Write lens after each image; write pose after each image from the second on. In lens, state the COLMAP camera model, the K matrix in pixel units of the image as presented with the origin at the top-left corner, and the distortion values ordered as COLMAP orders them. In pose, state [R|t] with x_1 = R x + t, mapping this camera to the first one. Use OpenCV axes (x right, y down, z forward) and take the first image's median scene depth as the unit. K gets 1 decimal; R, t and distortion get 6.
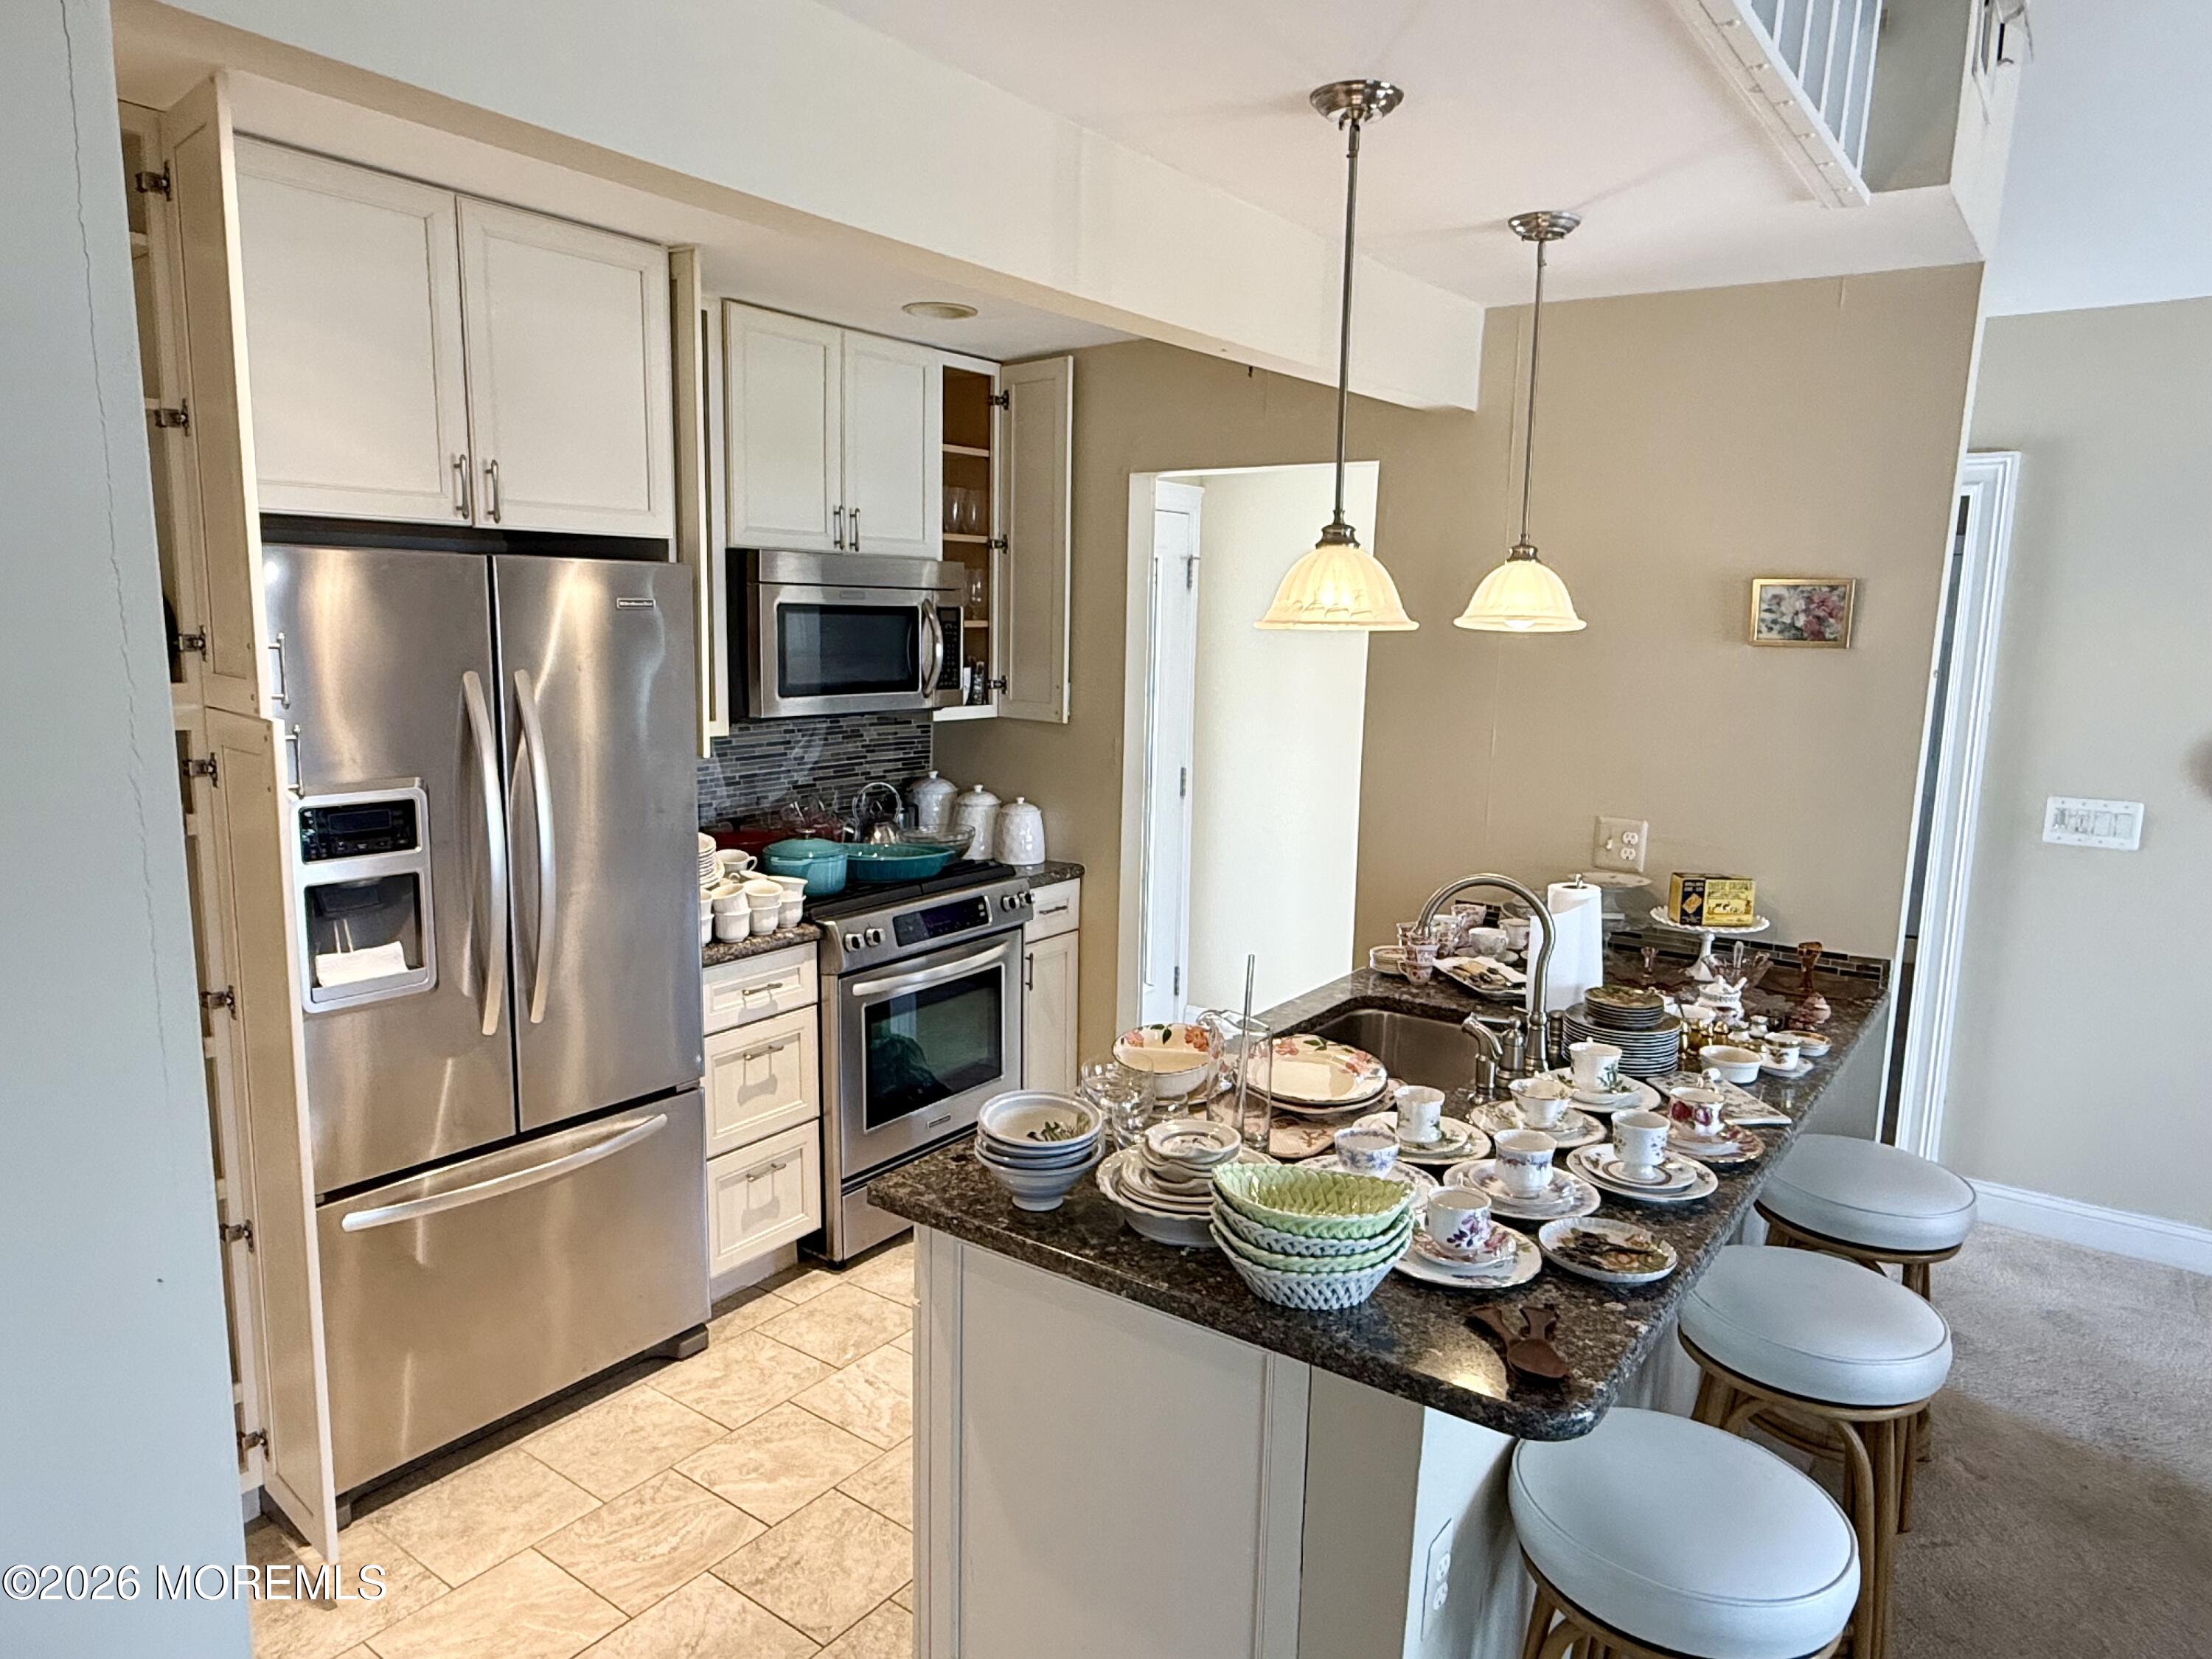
lens RADIAL K [[1406.1, 0, 1097.4], [0, 1406.1, 832.5], [0, 0, 1]] dist [0.002928, -0.001149]
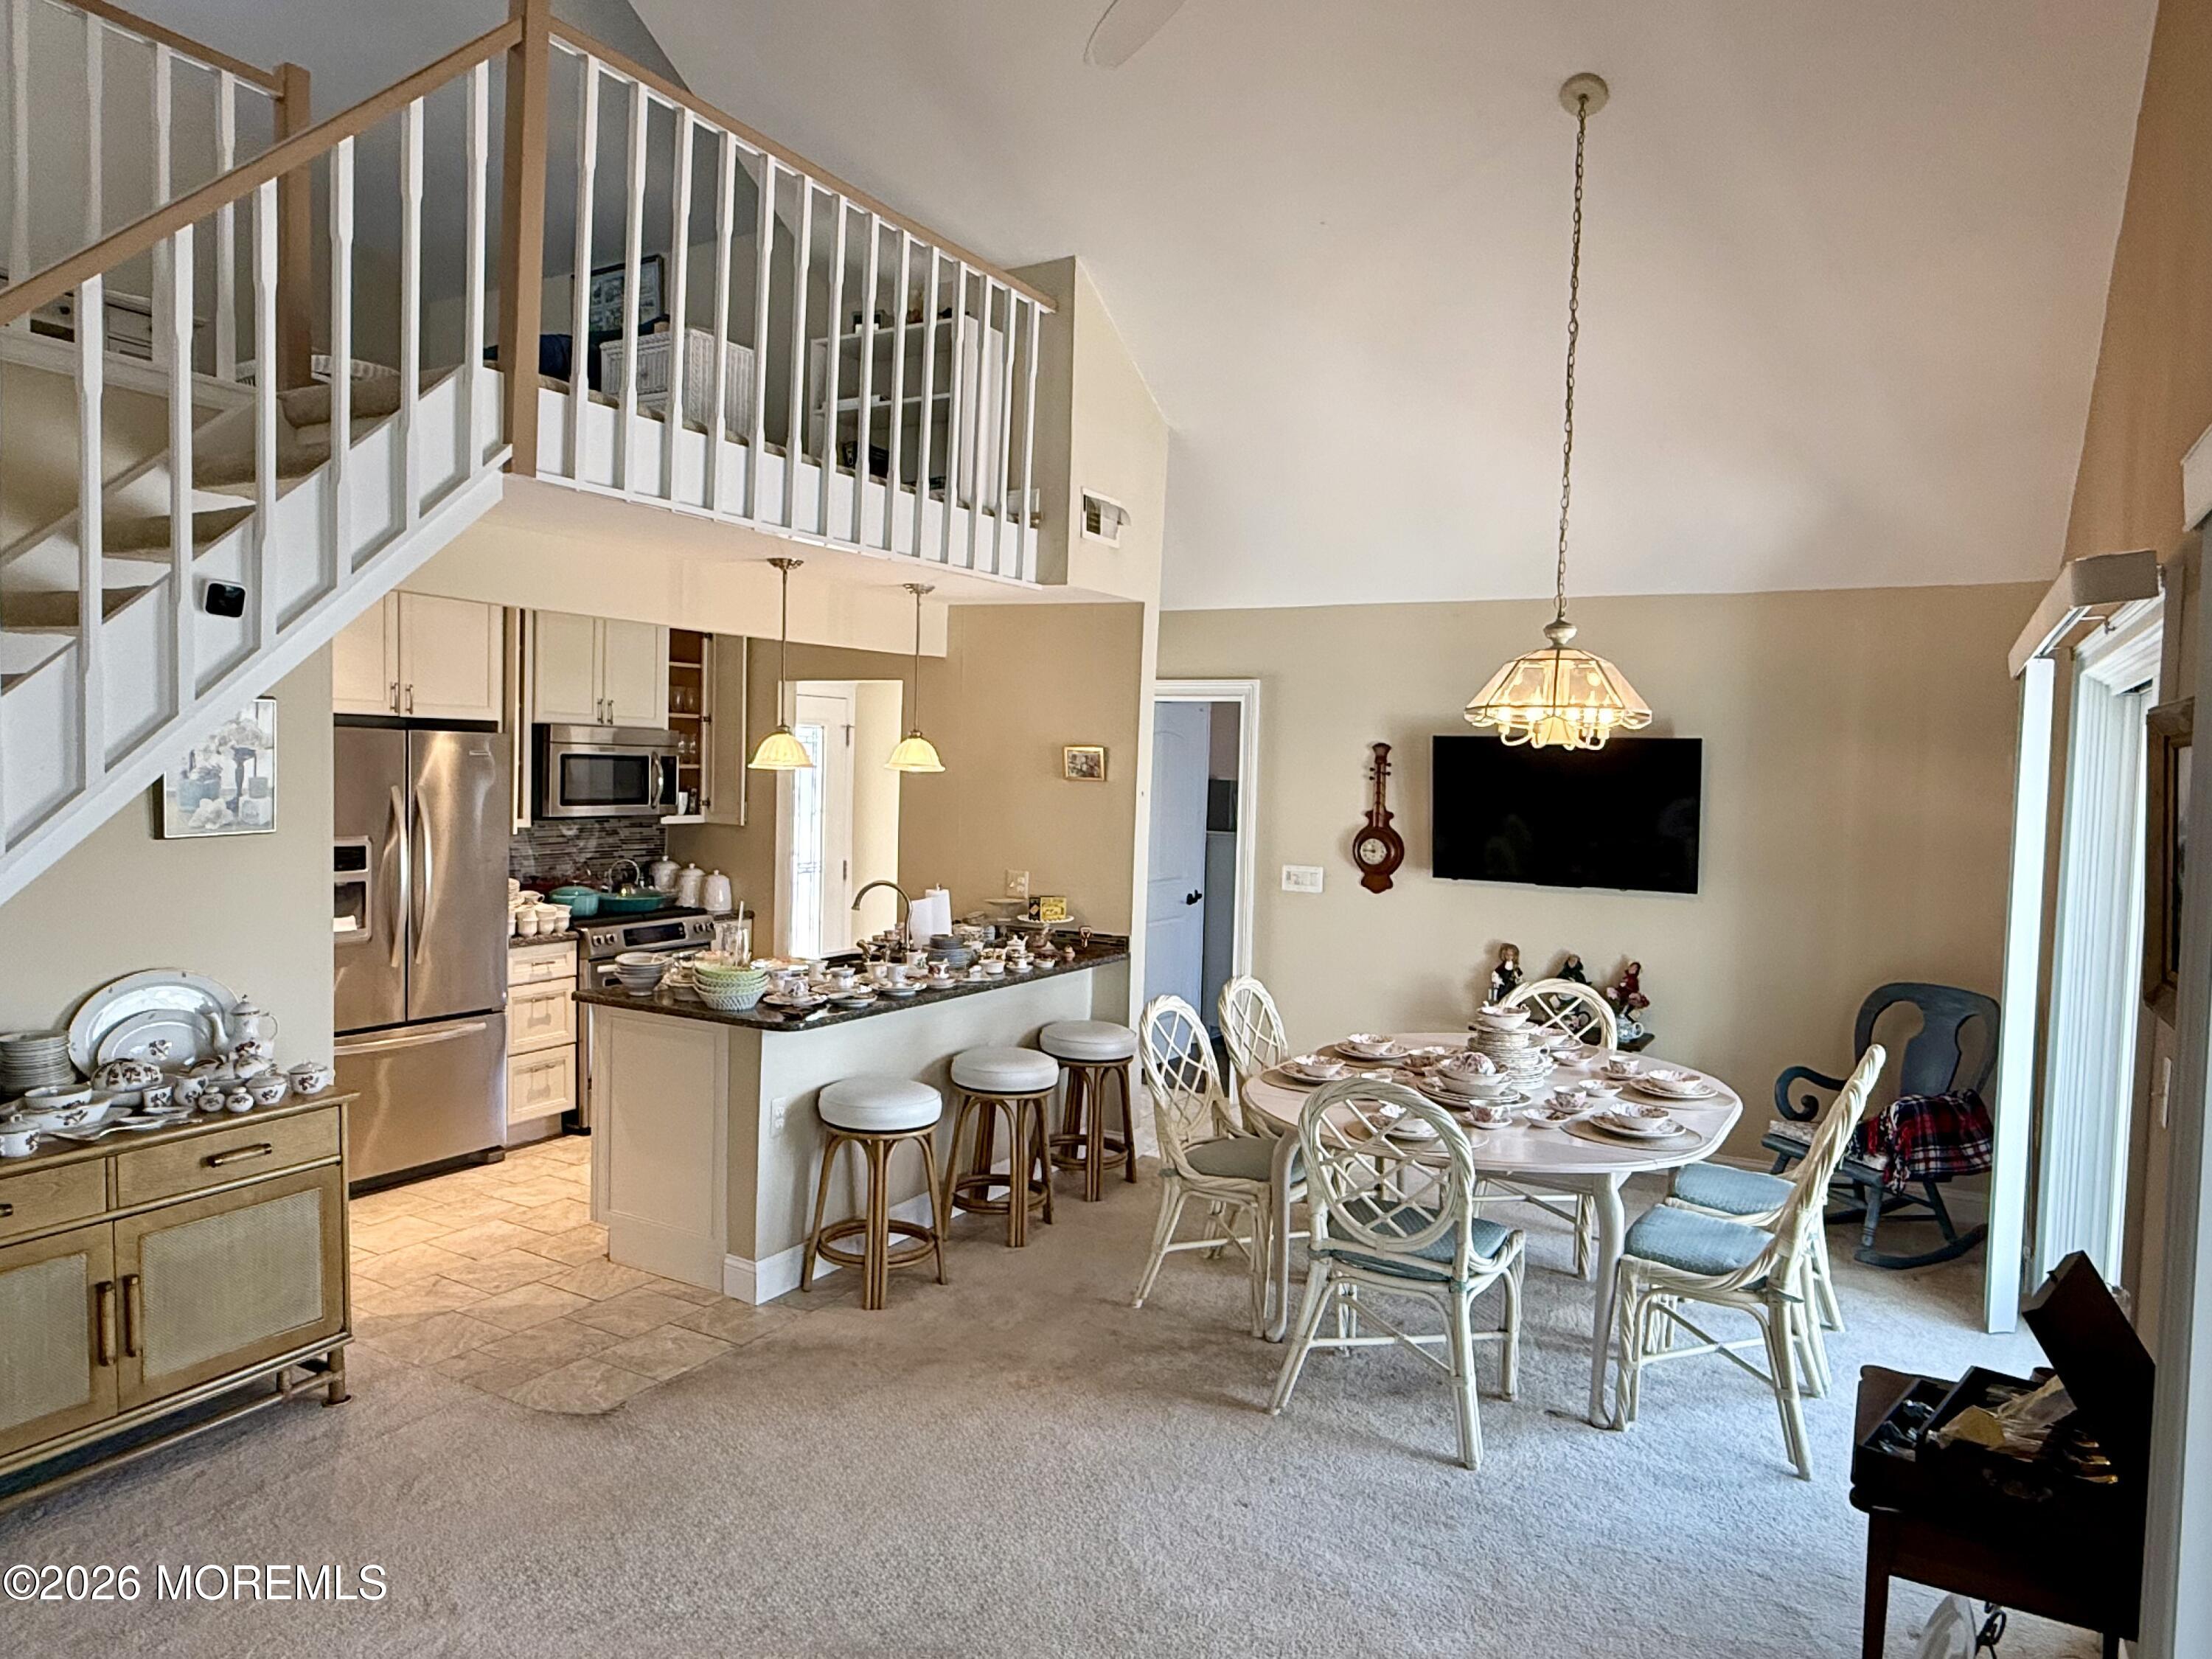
lens RADIAL K [[1406.1, 0, 1114.0], [0, 1406.1, 830.9], [0, 0, 1]] dist [0.002928, -0.001149]
pose [[0.993249, 0.003718, 0.115944, 0.264034], [0.008488, 0.994477, -0.104608, 0.128093], [-0.115693, 0.104886, 0.987732, -0.839229]]
